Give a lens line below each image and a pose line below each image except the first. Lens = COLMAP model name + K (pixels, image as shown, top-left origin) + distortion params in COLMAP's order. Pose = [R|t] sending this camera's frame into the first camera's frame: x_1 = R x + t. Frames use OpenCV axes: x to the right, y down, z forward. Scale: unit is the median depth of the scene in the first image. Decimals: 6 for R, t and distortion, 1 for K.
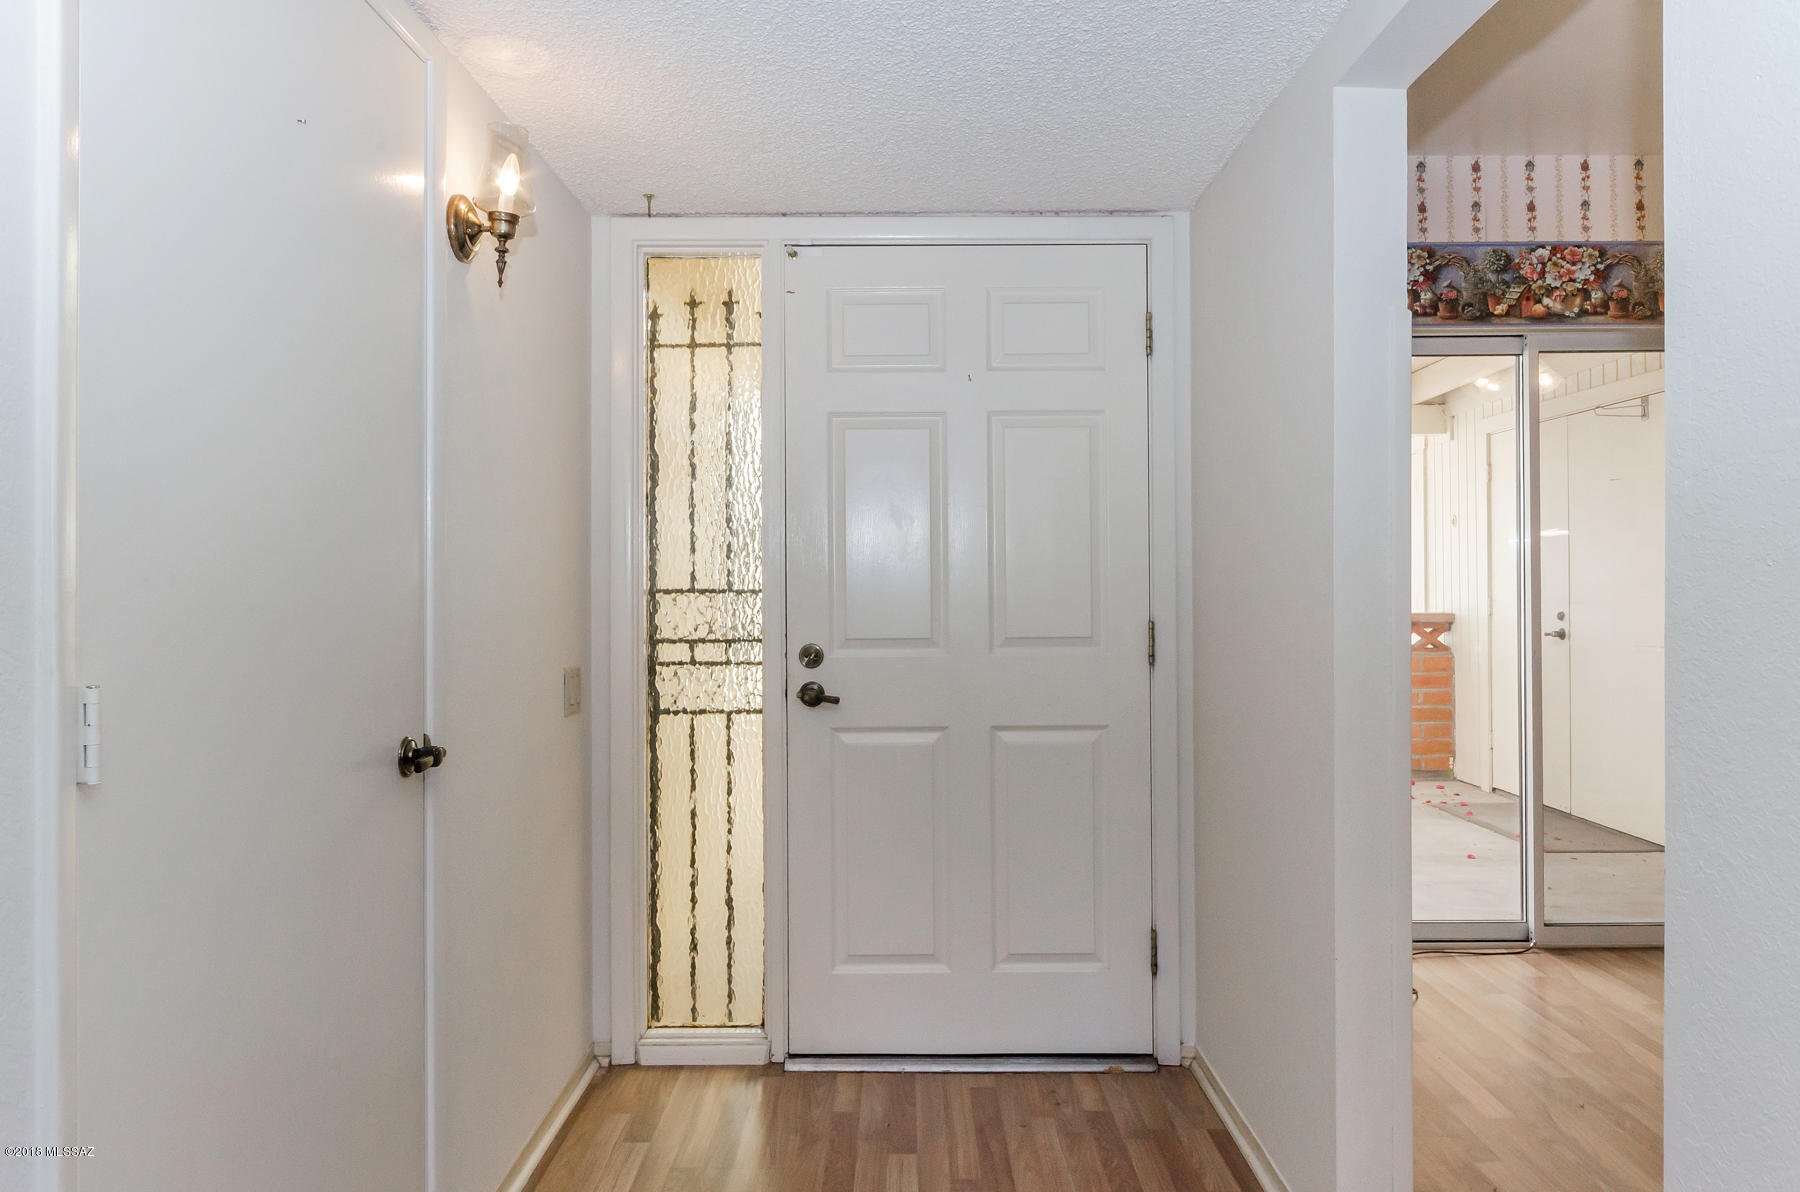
lens RADIAL K [[1063.7, 0, 894.4], [0, 1063.7, 598.0], [0, 0, 1]] dist [0.008204, 0.000642]
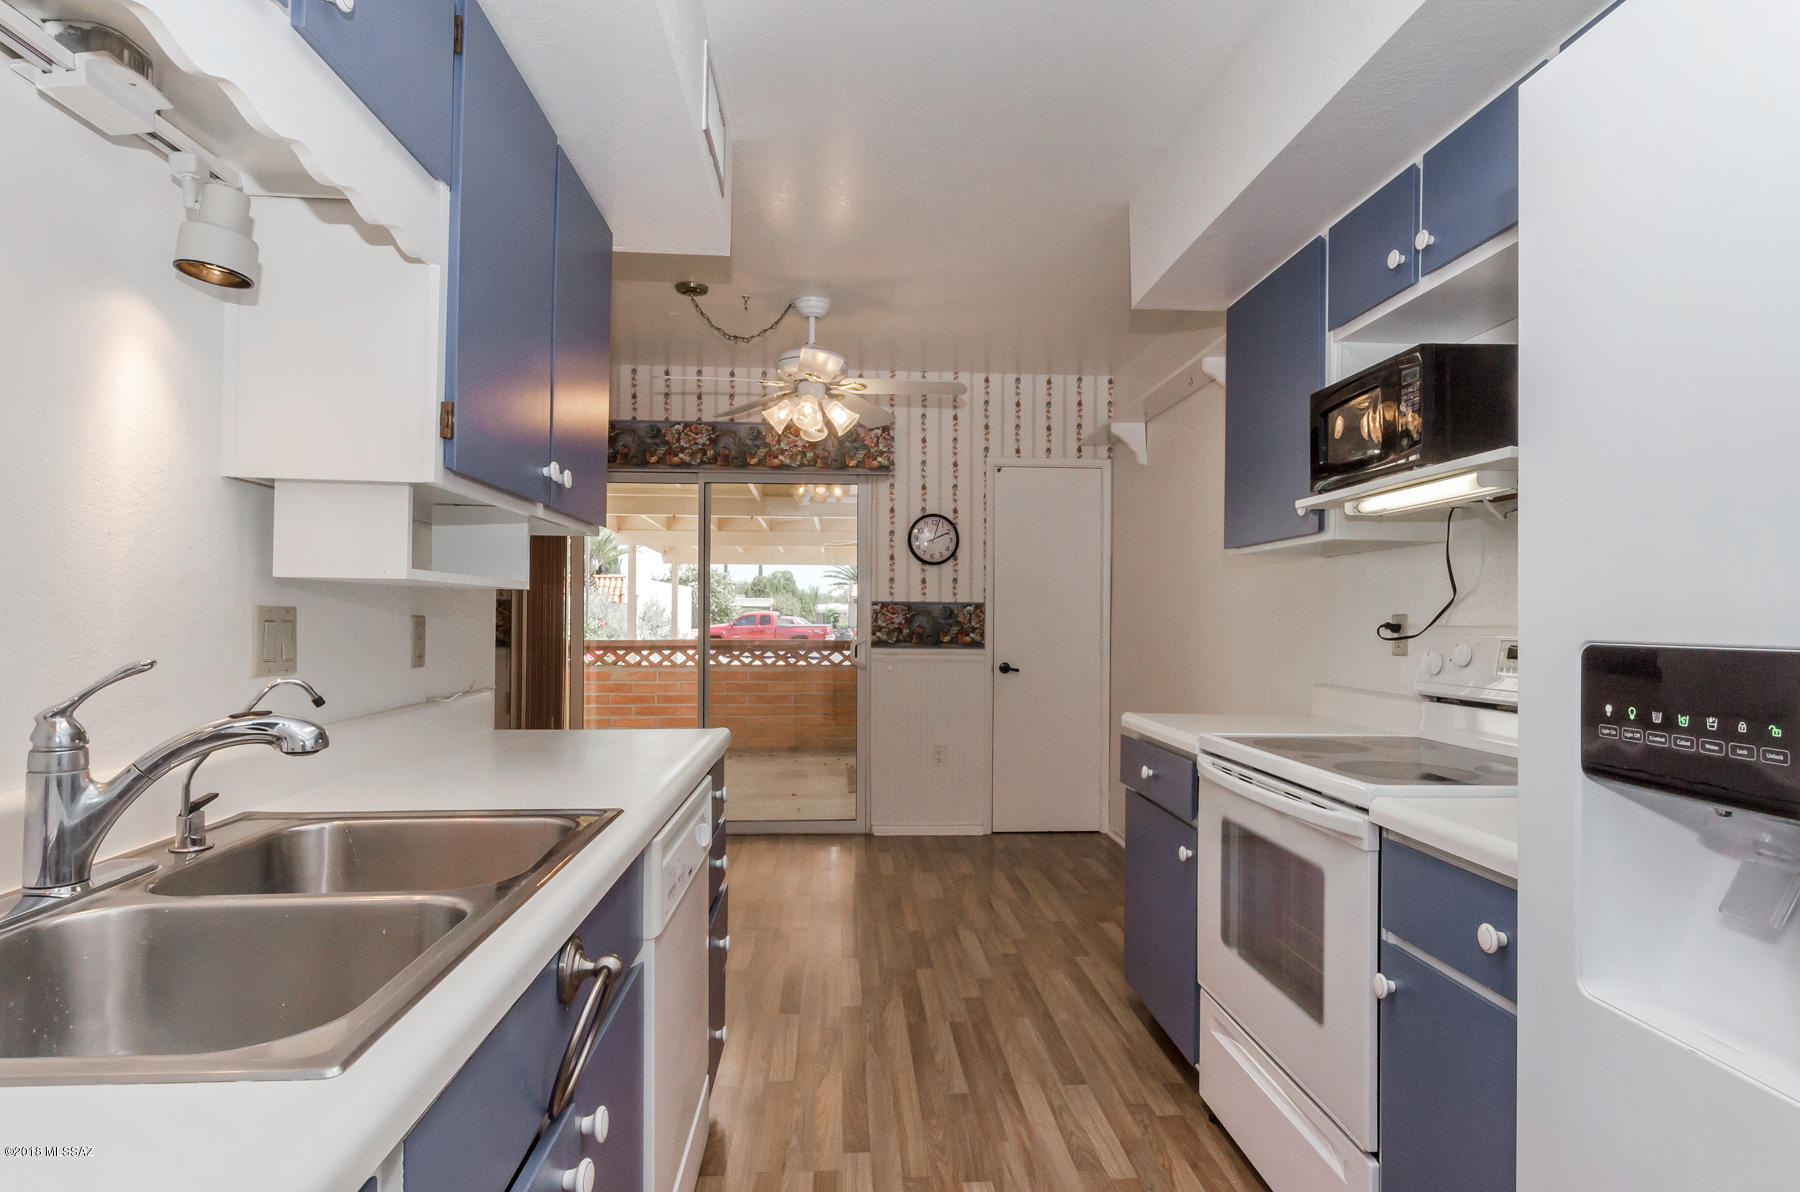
lens RADIAL K [[942.2, 0, 886.0], [0, 942.2, 609.7], [0, 0, 1]] dist [-0.017830, -0.001313]
pose [[0.999258, 0.015001, 0.035480, 0.892398], [-0.014830, 0.999877, -0.005079, -0.026808], [-0.035552, 0.004549, 0.999357, -0.525708]]
